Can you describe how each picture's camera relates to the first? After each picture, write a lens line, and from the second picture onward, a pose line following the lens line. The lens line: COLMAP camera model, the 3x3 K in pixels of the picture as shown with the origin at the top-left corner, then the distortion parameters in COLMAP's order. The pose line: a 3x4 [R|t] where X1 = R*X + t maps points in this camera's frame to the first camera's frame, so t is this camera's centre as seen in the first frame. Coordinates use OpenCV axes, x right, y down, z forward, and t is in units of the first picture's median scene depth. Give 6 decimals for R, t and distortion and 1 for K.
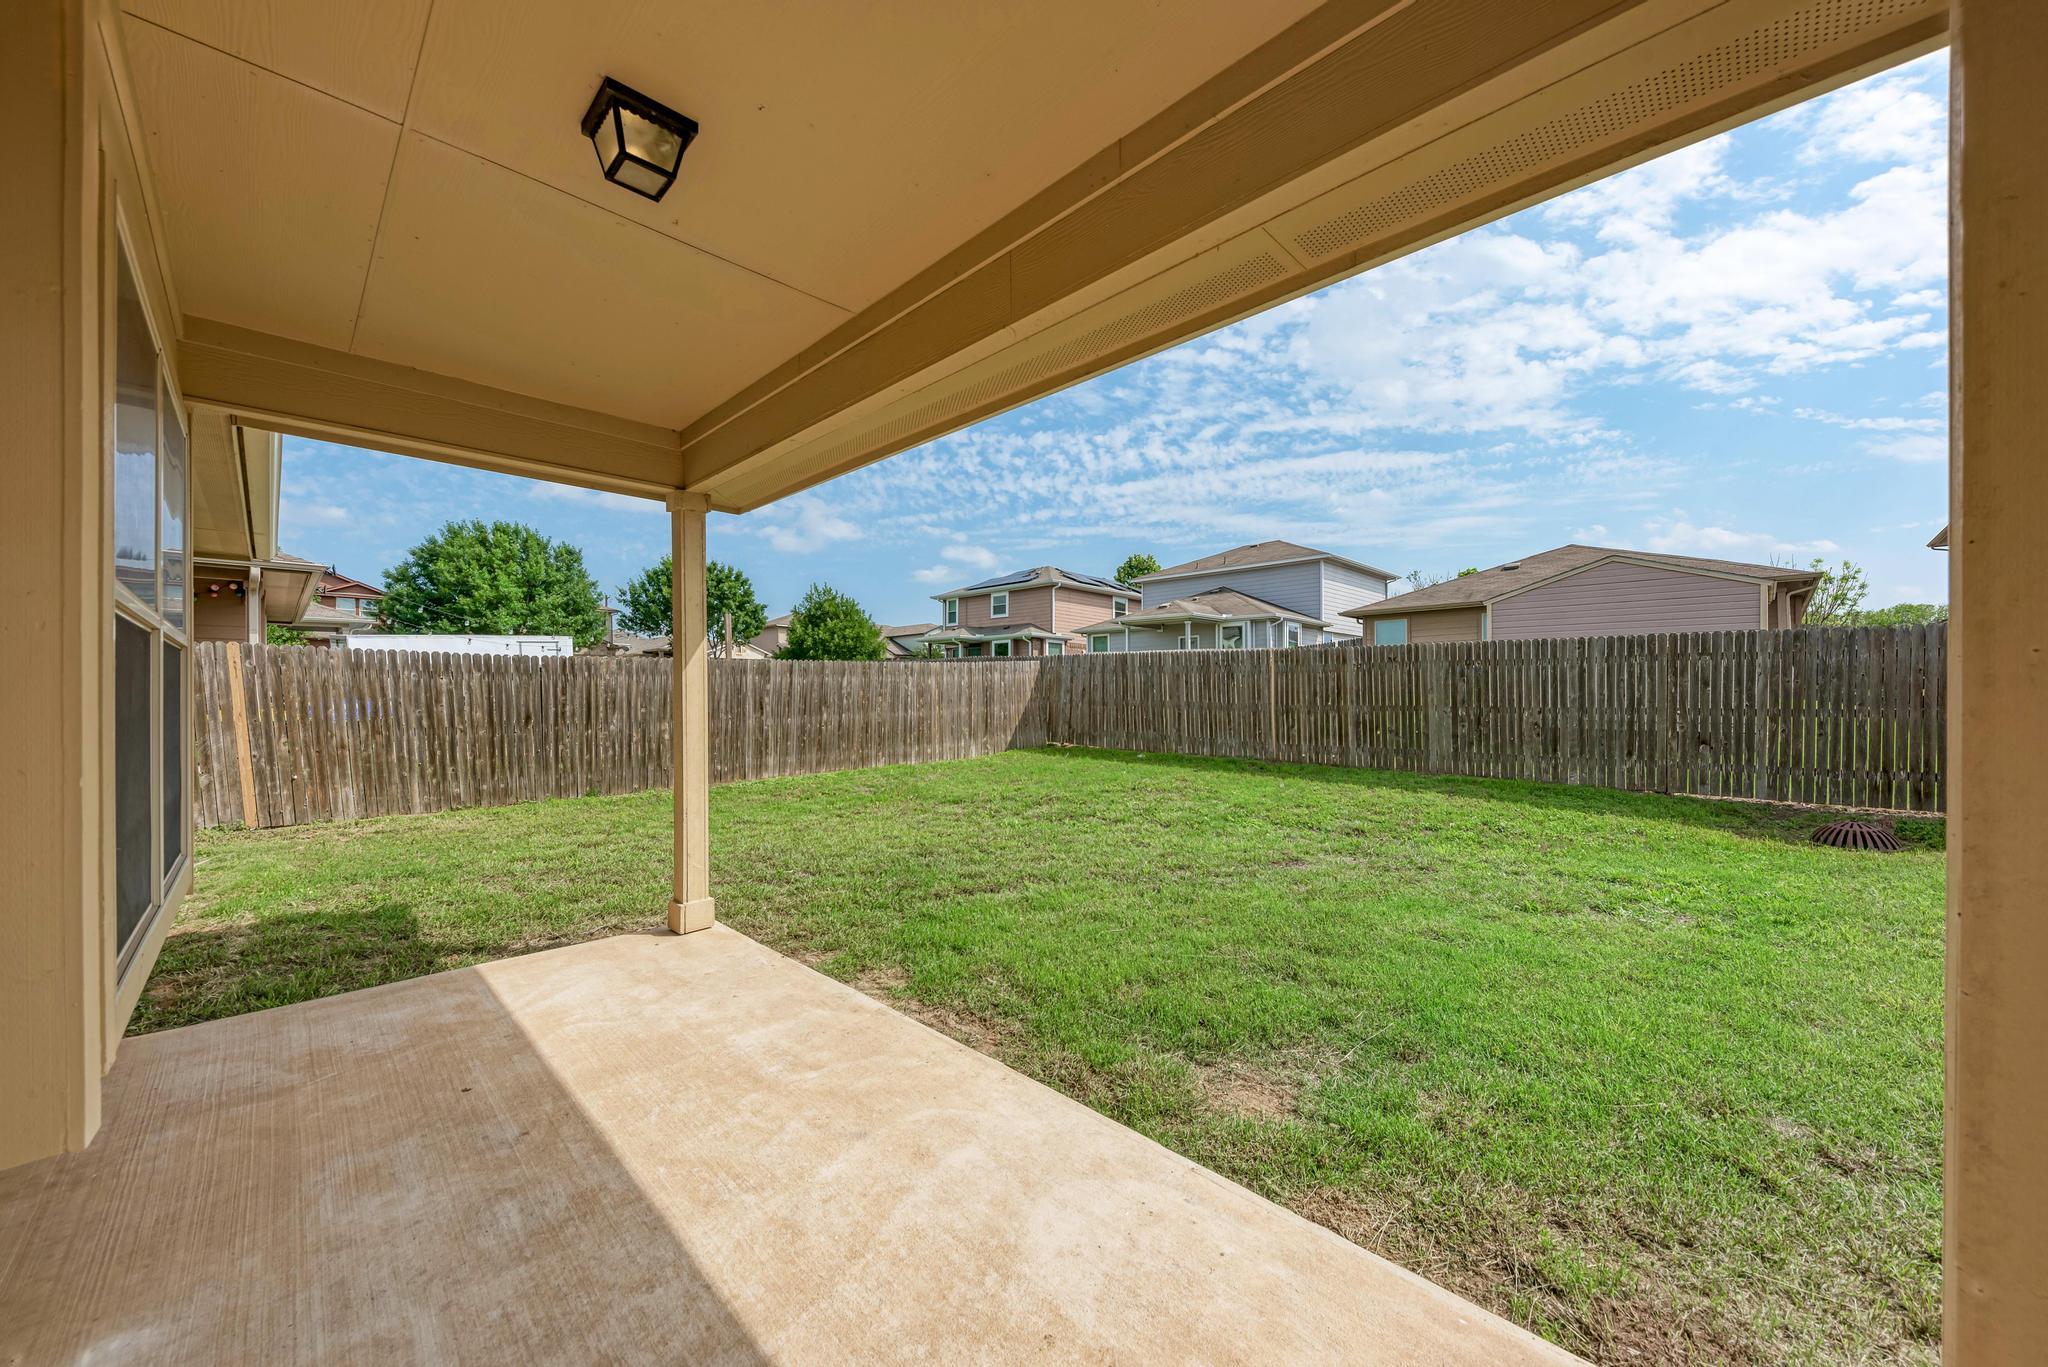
lens RADIAL K [[763.1, 0, 1033.3], [0, 763.1, 703.0], [0, 0, 1]] dist [0.010179, -0.000487]
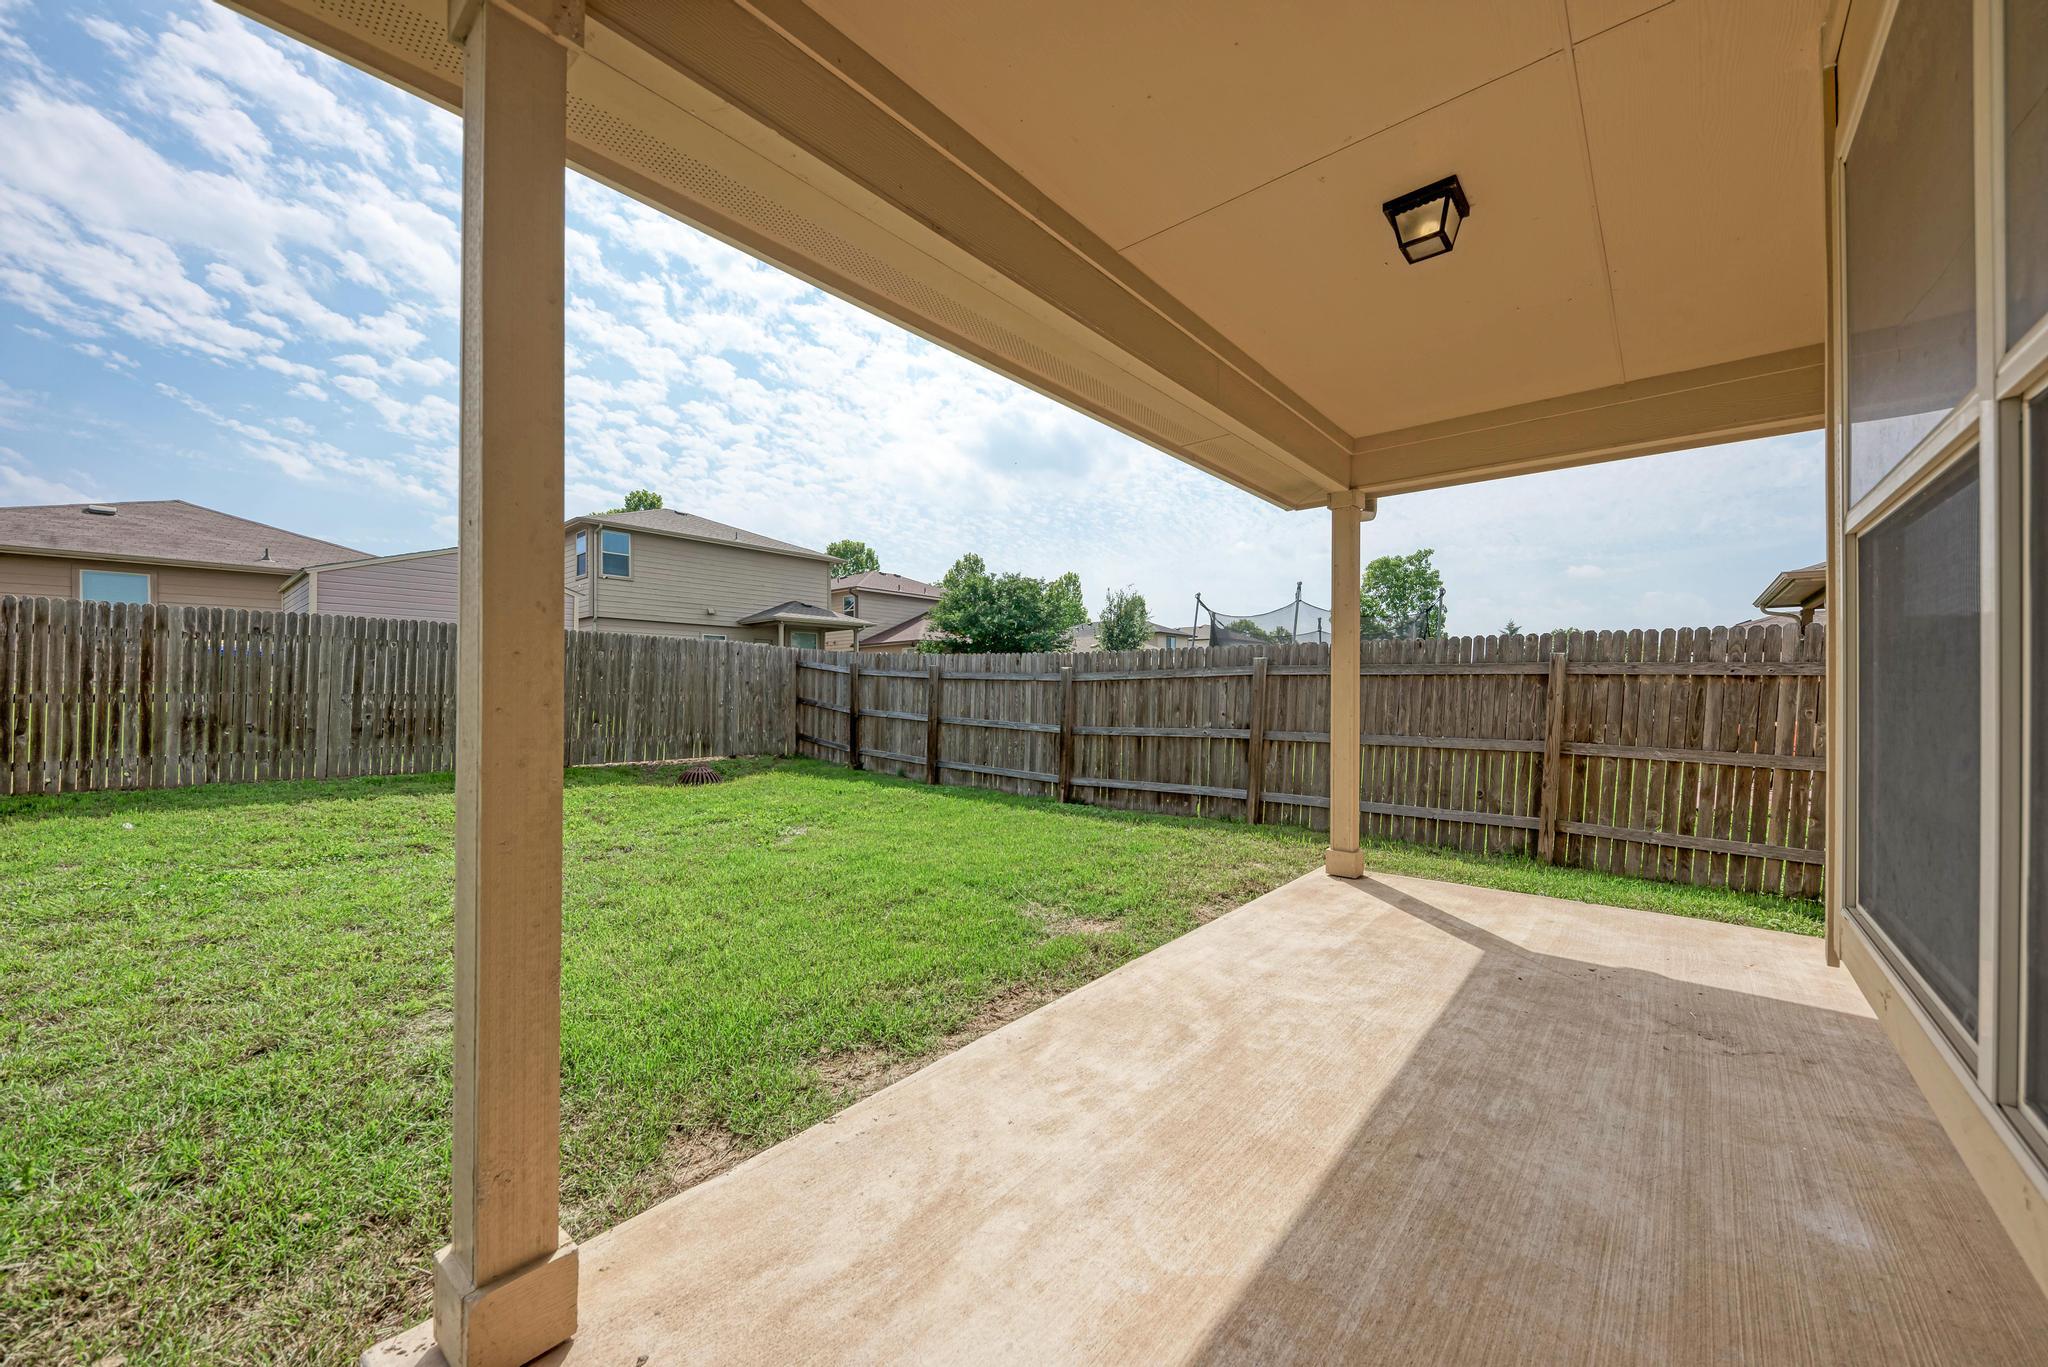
lens RADIAL K [[763.1, 0, 1022.5], [0, 763.1, 693.9], [0, 0, 1]] dist [0.010179, -0.000487]
pose [[-0.089642, 0.000592, 0.995974, -0.348142], [0.010615, 0.999944, 0.000361, 0.012175], [-0.995917, 0.010604, -0.089643, 0.359071]]
